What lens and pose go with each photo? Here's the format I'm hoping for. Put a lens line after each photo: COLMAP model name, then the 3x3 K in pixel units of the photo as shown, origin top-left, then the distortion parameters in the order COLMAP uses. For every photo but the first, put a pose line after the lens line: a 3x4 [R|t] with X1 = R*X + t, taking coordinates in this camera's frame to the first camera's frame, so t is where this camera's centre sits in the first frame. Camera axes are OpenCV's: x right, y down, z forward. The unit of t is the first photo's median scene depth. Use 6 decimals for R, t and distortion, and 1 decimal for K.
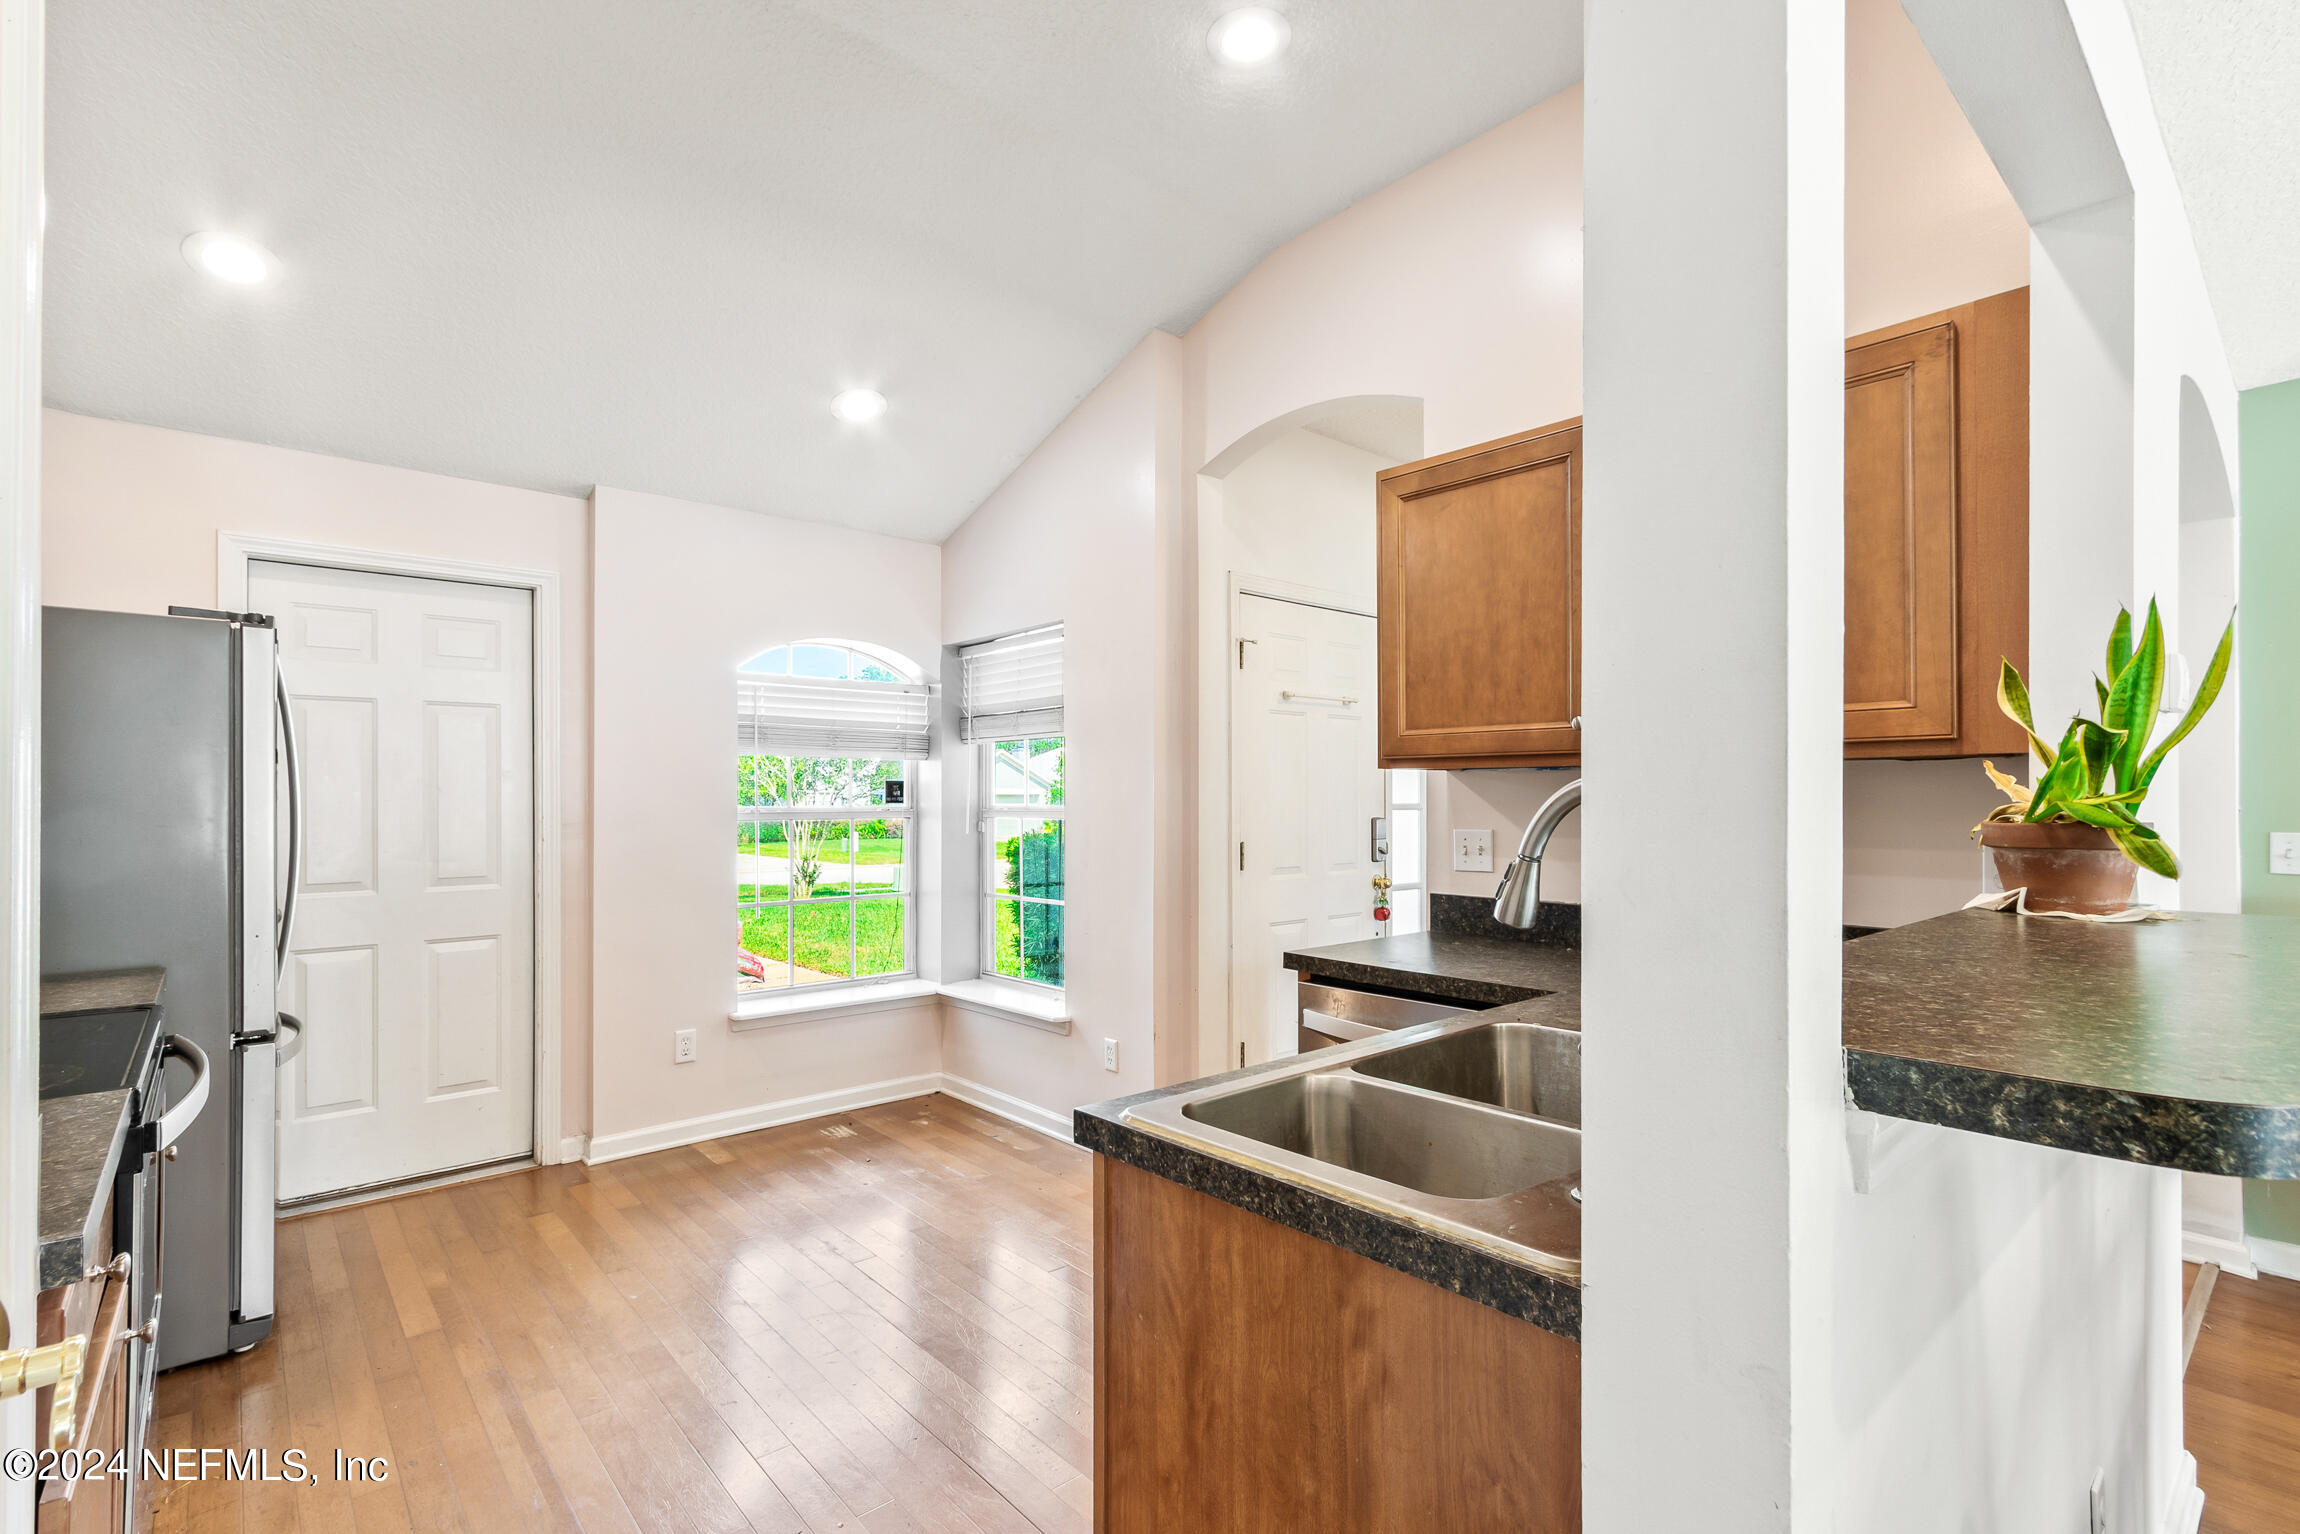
lens RADIAL K [[1063.0, 0, 1151.5], [0, 1063.0, 791.1], [0, 0, 1]] dist [0.012055, -0.000688]
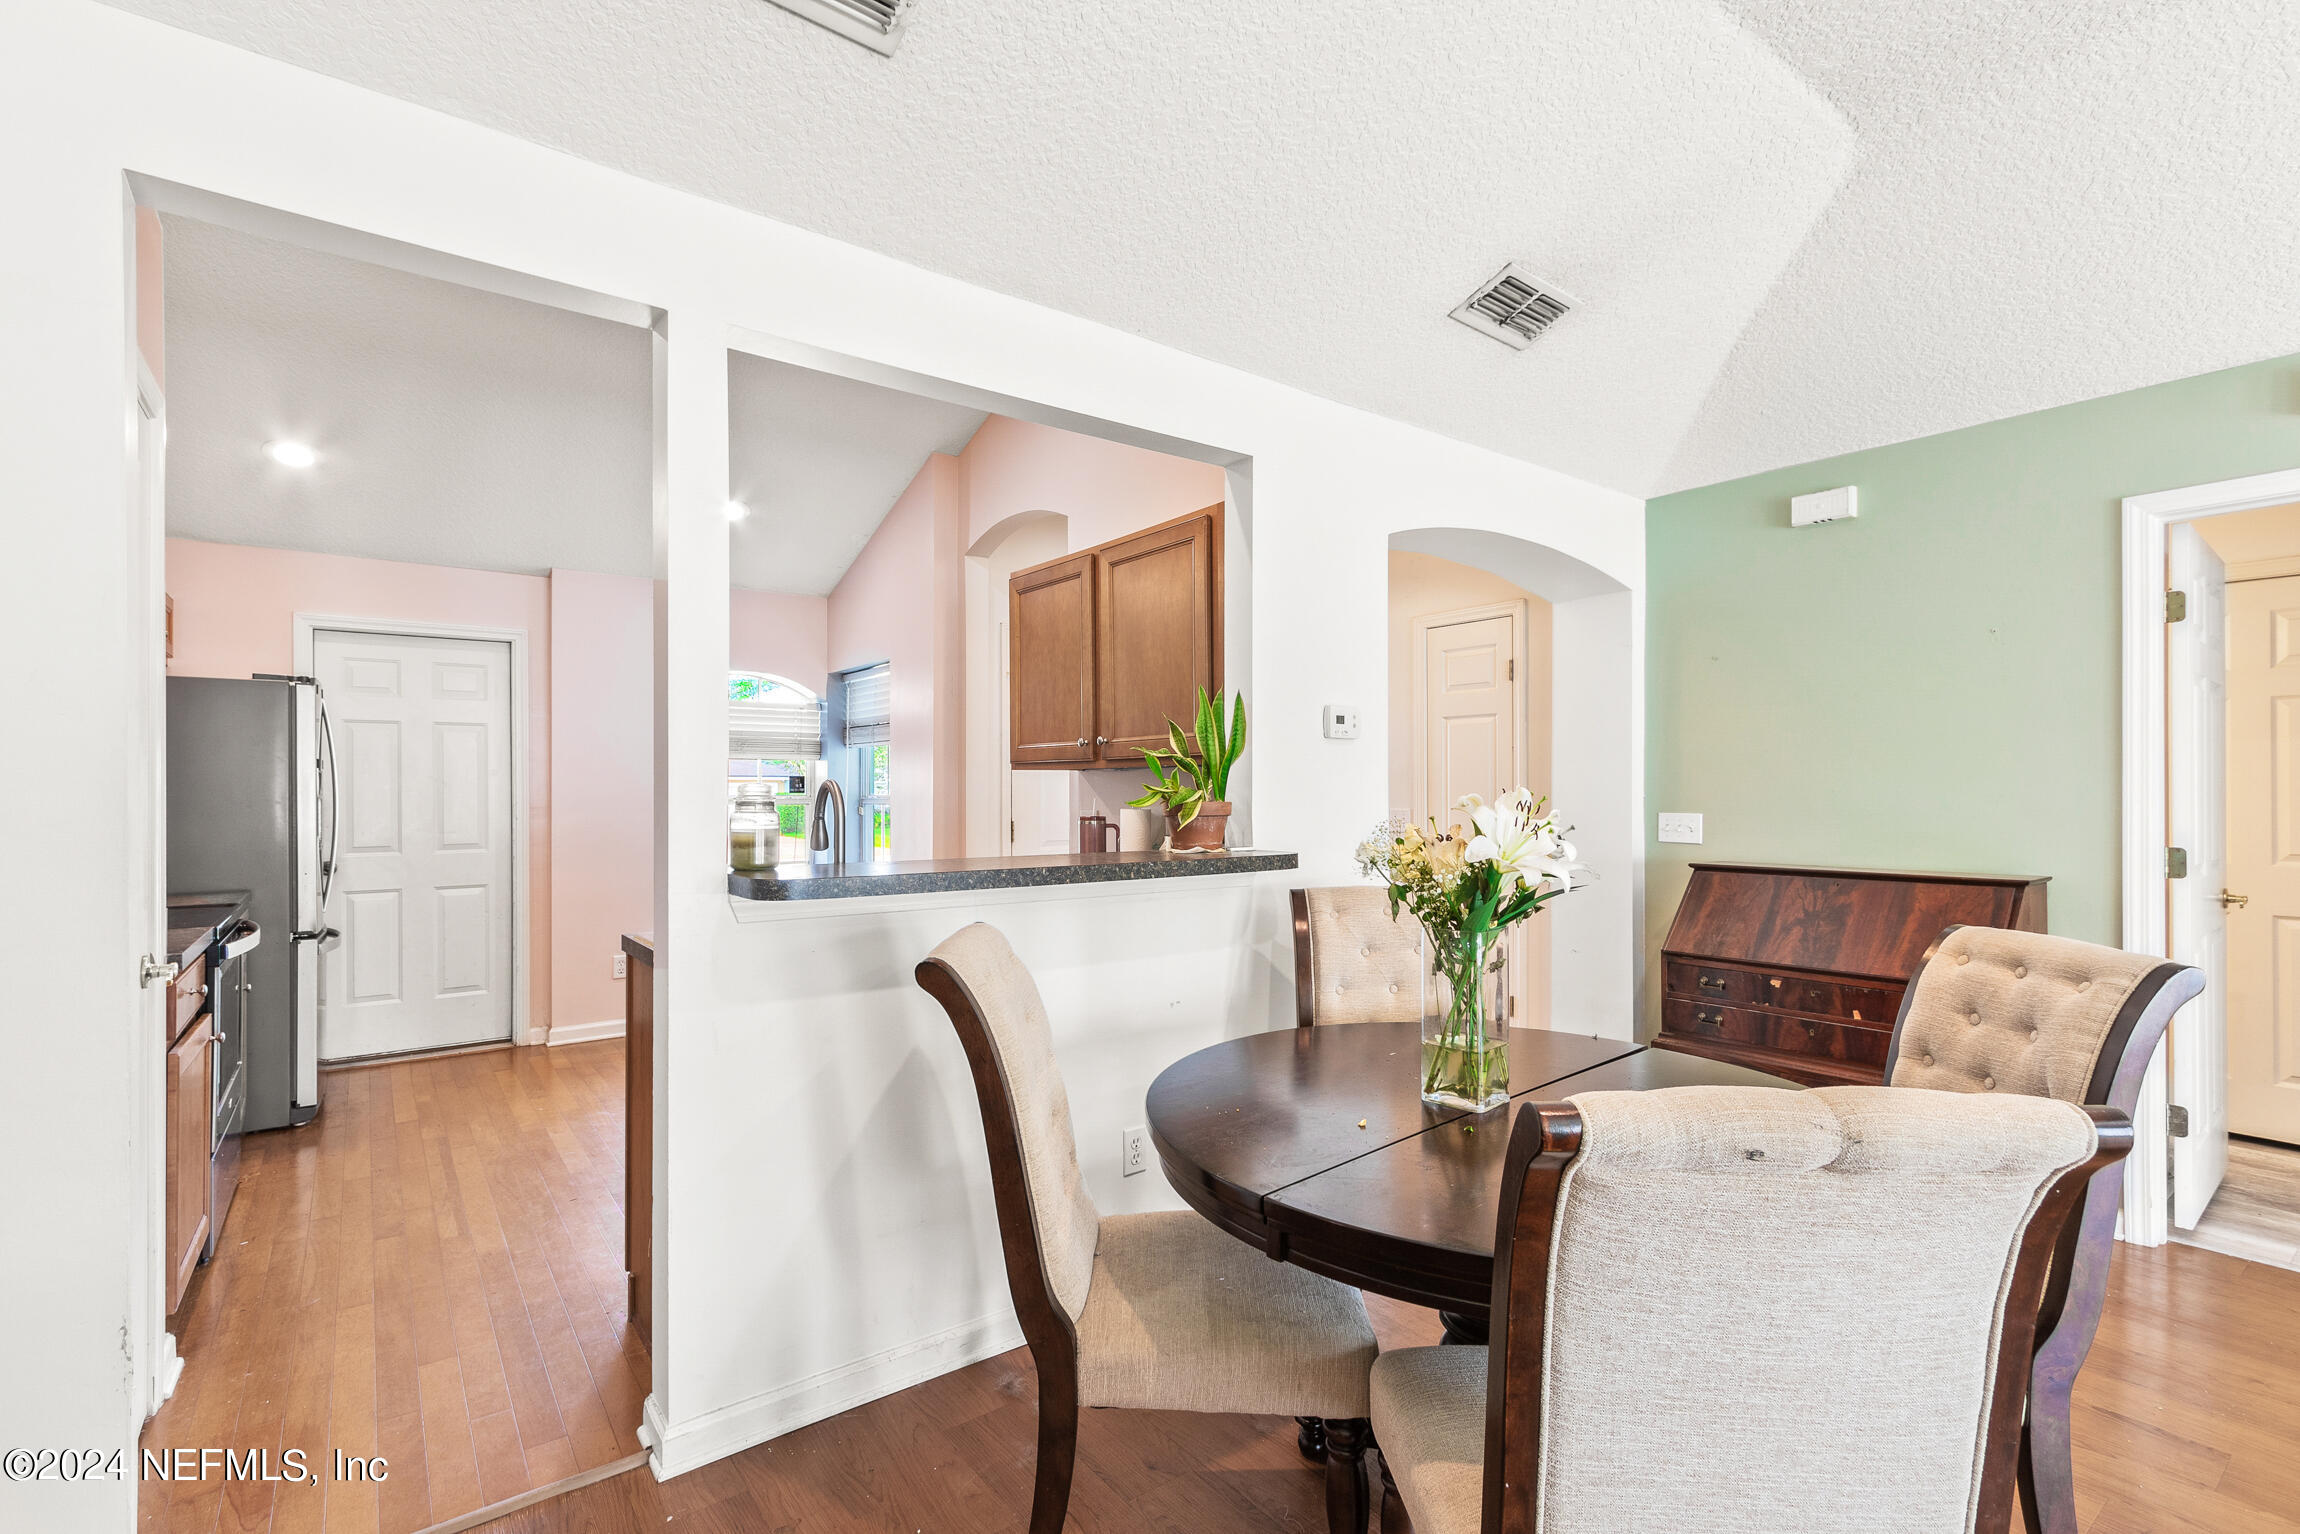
lens RADIAL K [[1047.2, 0, 1152.1], [0, 1047.2, 787.4], [0, 0, 1]] dist [0.016076, 0.000322]
pose [[0.997366, -0.000536, -0.072526, 0.497733], [0.000888, 0.999988, 0.004826, -0.002712], [0.072522, -0.004878, 0.997355, -0.450479]]
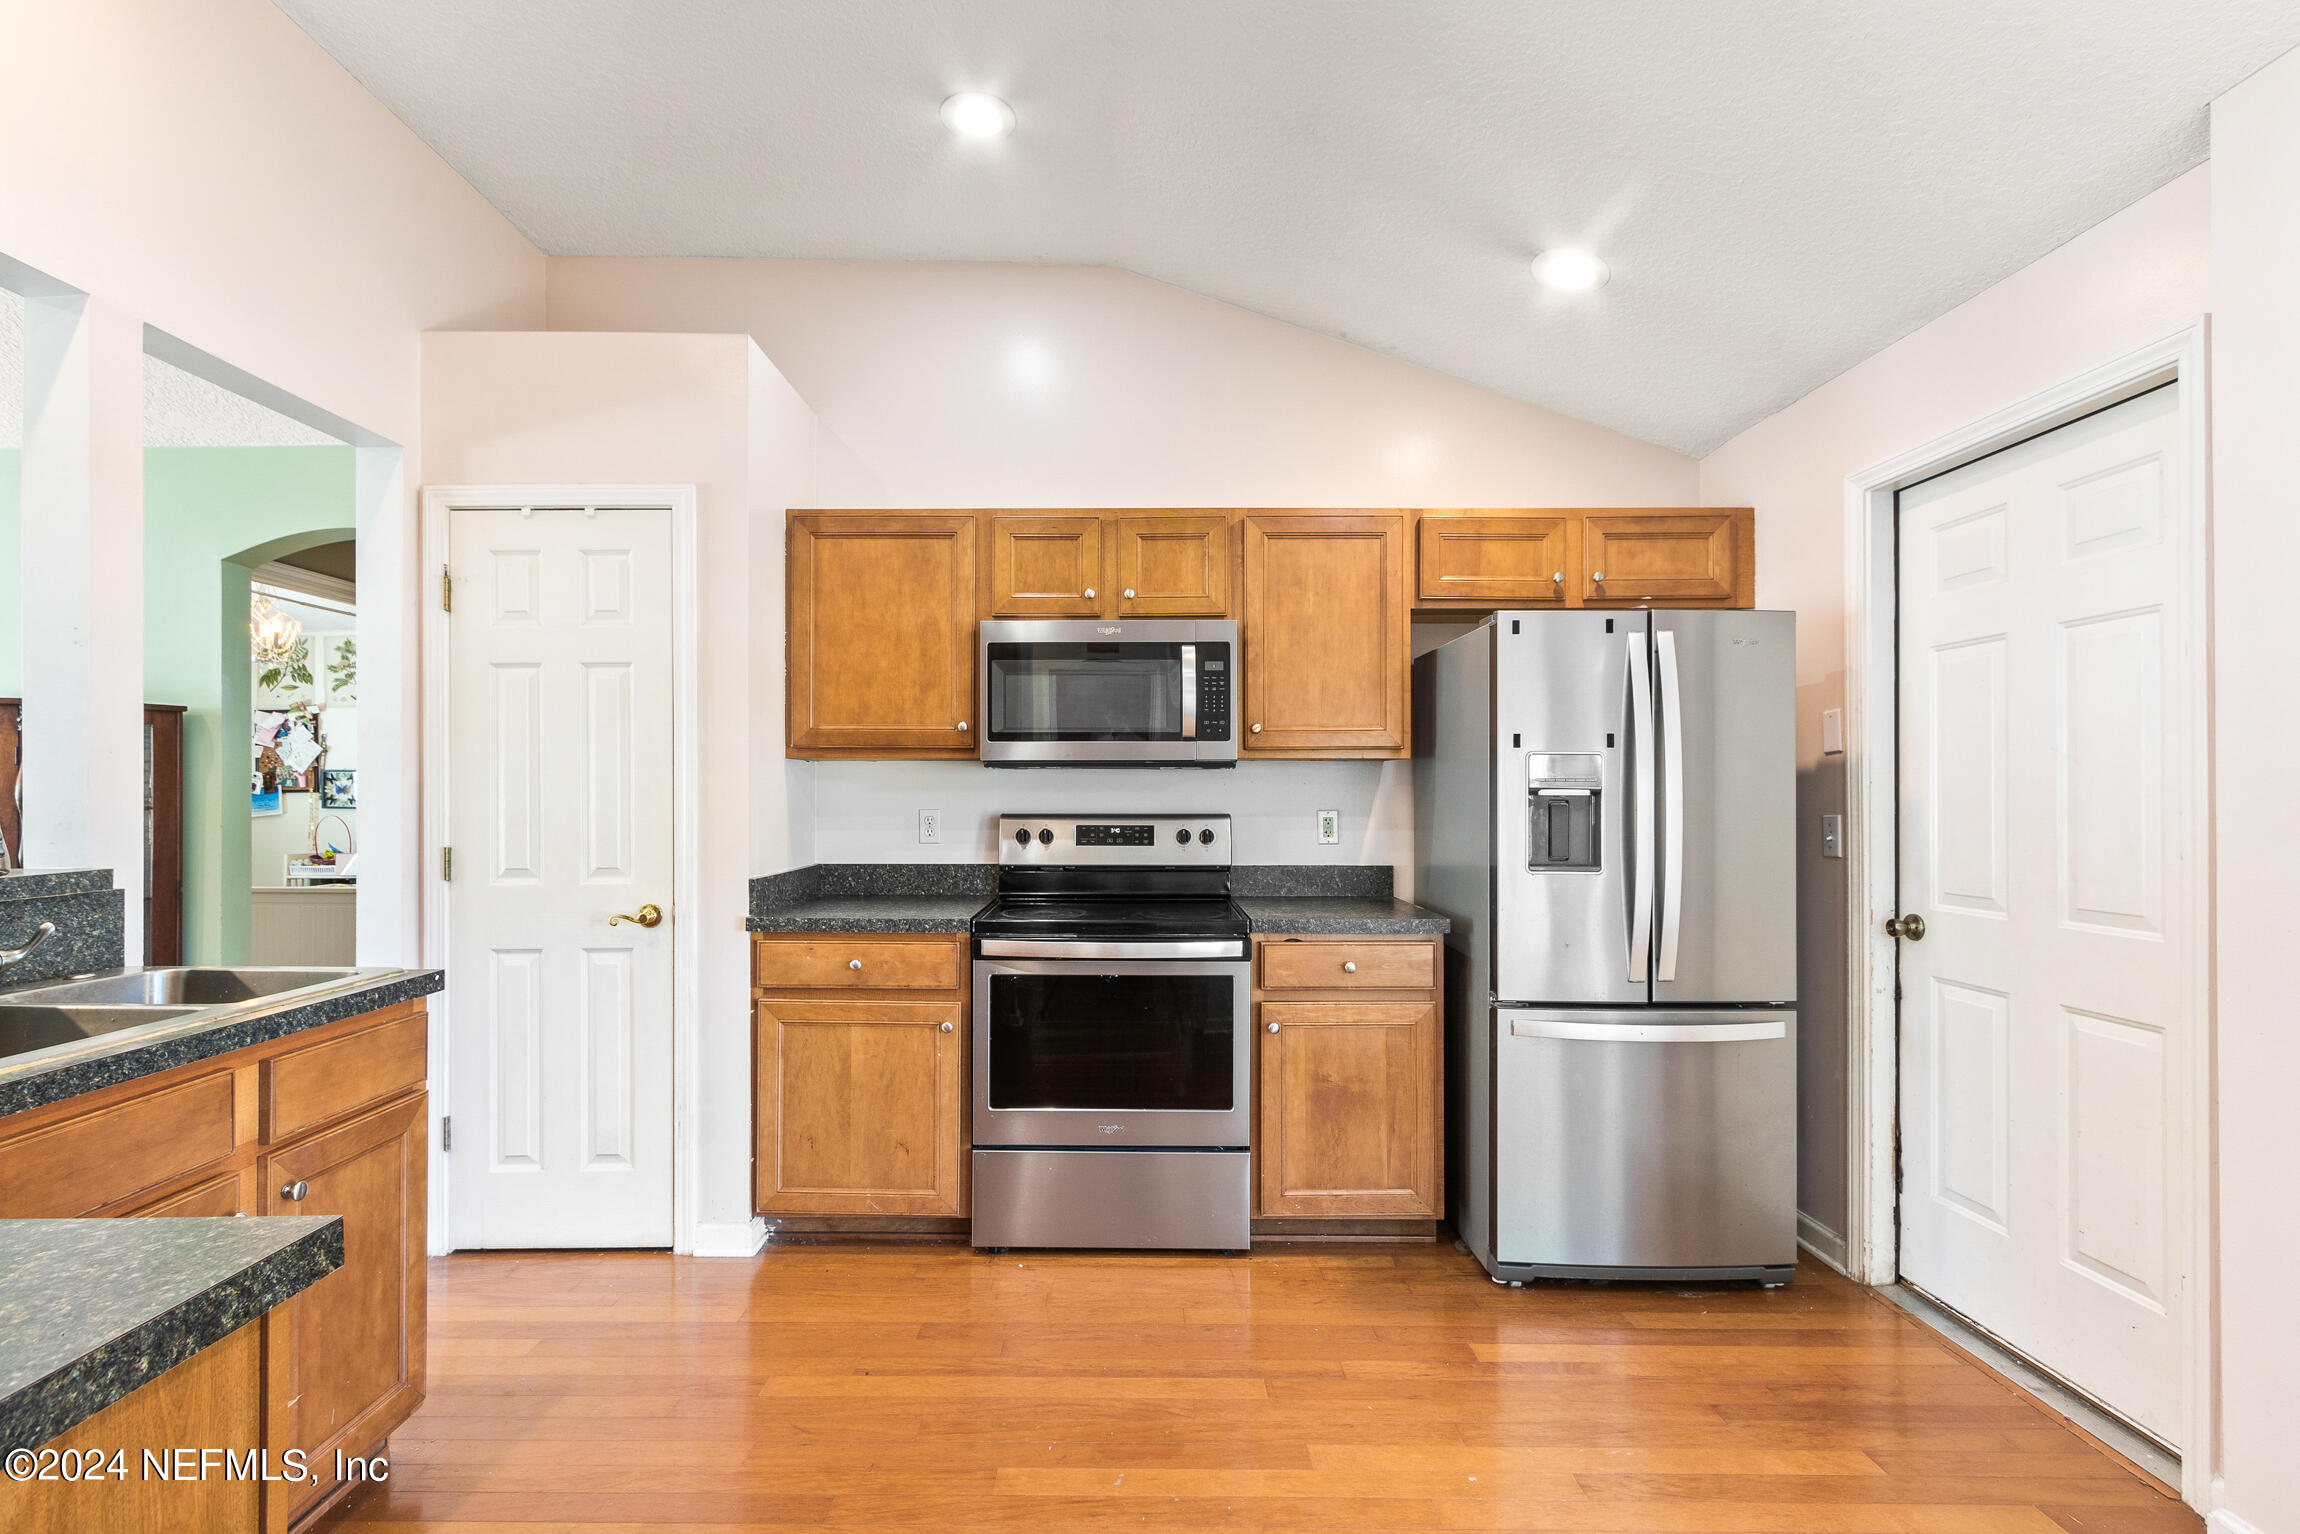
lens RADIAL K [[1009.1, 0, 1143.5], [0, 1009.1, 790.9], [0, 0, 1]] dist [-0.000179, 0.000201]
pose [[-0.661424, 0.002501, -0.750008, 0.153766], [0.005290, 0.999985, -0.001331, 0.014928], [0.749994, -0.004848, -0.661427, 1.236825]]
